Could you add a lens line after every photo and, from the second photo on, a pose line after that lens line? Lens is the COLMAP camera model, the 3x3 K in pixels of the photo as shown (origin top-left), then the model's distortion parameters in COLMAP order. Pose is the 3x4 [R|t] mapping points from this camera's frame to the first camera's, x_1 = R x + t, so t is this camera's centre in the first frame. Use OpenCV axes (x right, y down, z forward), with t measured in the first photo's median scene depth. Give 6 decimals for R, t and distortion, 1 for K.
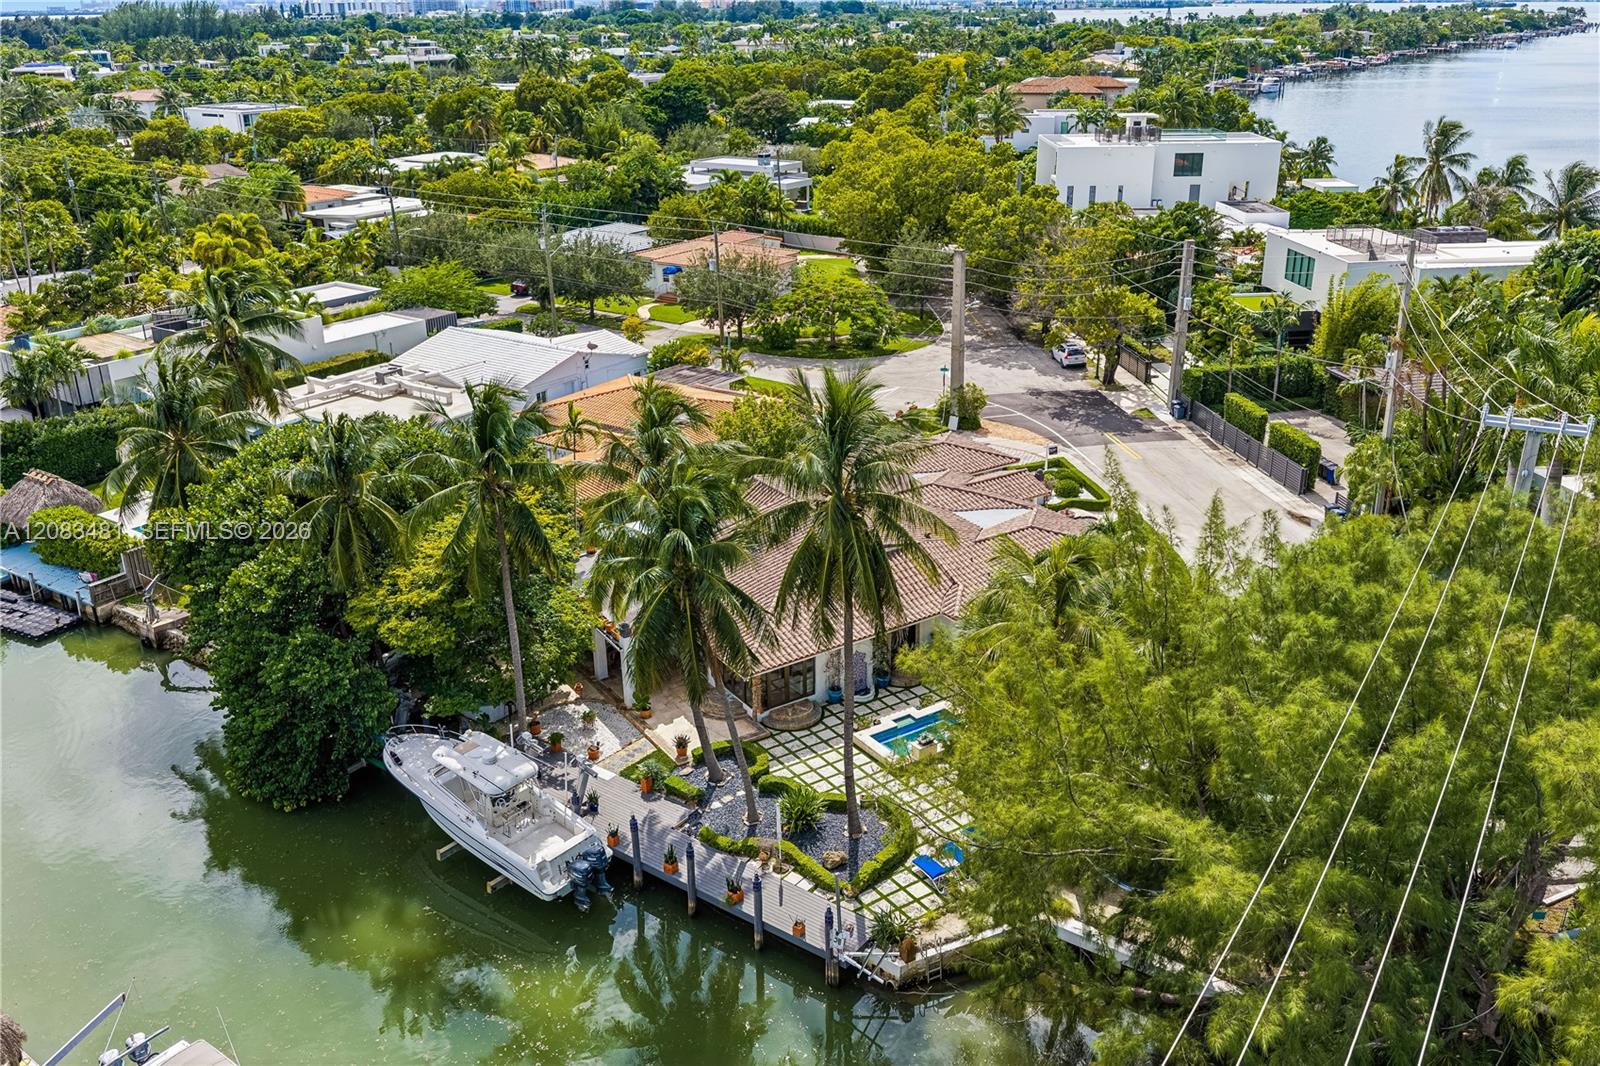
lens RADIAL K [[1194.2, 0, 798.6], [0, 1194.2, 553.1], [0, 0, 1]] dist [0.011142, -0.004950]
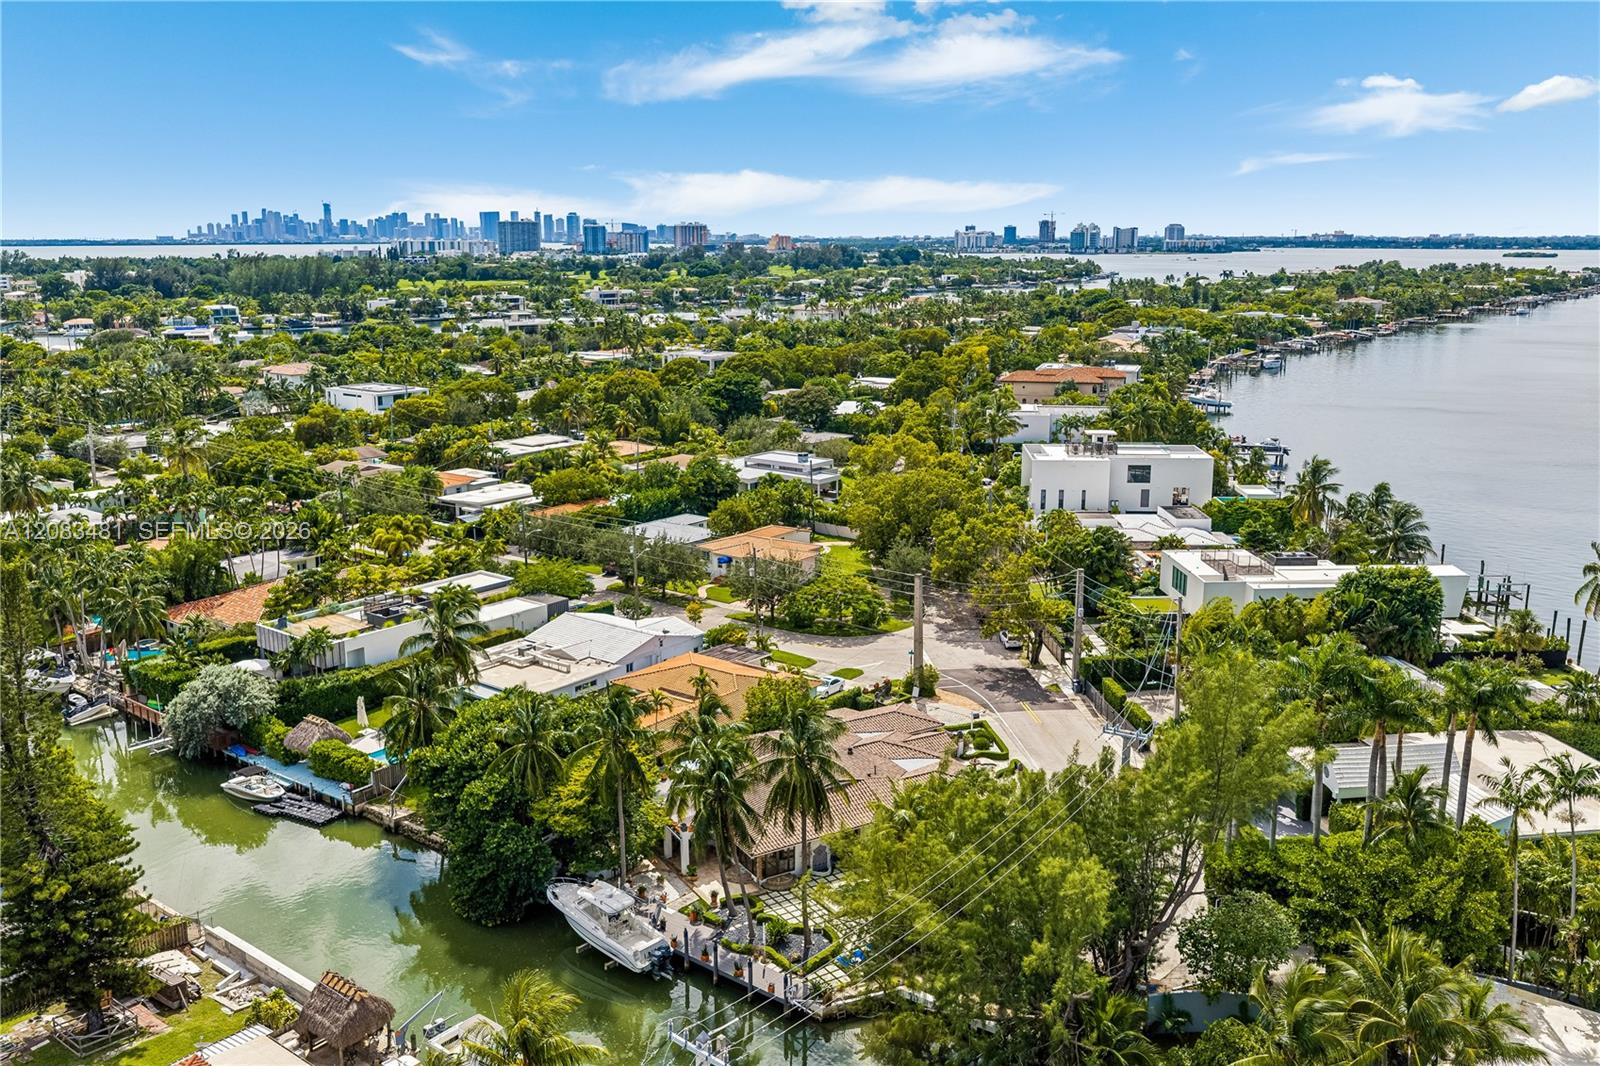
lens RADIAL K [[1194.2, 0, 798.6], [0, 1194.2, 553.1], [0, 0, 1]] dist [0.011142, -0.004950]
pose [[0.998816, 0.019749, -0.044463, 0.052848], [-0.027578, 0.982720, -0.183034, -0.007676], [0.040080, 0.184043, 0.982101, -0.454180]]
